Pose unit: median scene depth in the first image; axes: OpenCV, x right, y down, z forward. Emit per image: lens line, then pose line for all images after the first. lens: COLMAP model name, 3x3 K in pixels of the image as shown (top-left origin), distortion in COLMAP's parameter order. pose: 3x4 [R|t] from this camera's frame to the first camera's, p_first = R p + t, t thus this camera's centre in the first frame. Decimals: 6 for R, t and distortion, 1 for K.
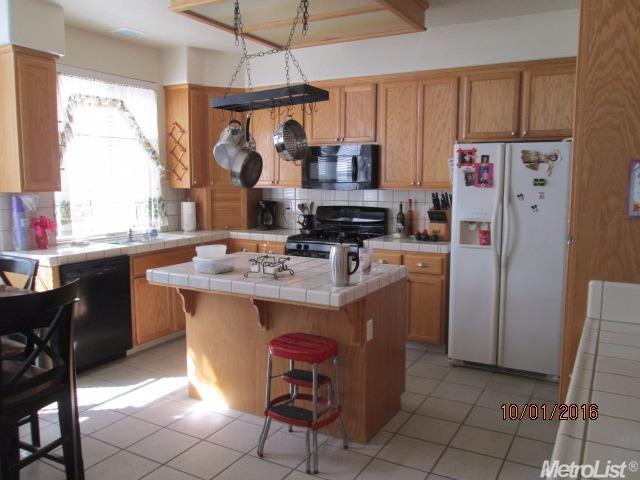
lens RADIAL K [[535.2, 0, 320.0], [0, 535.2, 240.0], [0, 0, 1]] dist [-0.036791, 0.020159]
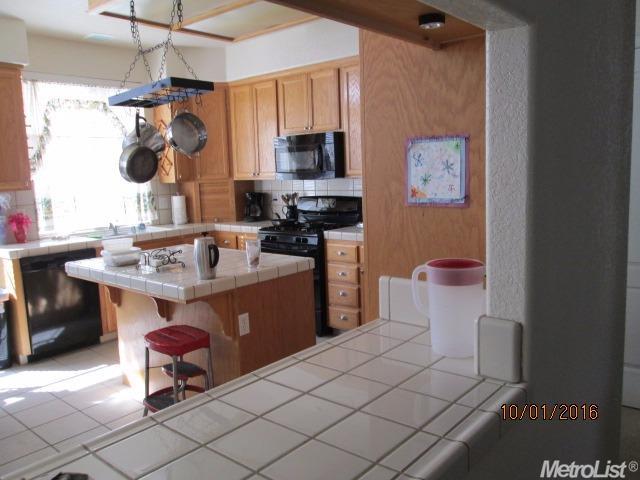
lens RADIAL K [[535.2, 0, 320.0], [0, 535.2, 240.0], [0, 0, 1]] dist [-0.036791, 0.020159]
pose [[0.979891, -0.009938, -0.199285, 0.283085], [0.013787, 0.999744, 0.017936, -0.000824], [0.199056, -0.020323, 0.979777, 0.048569]]
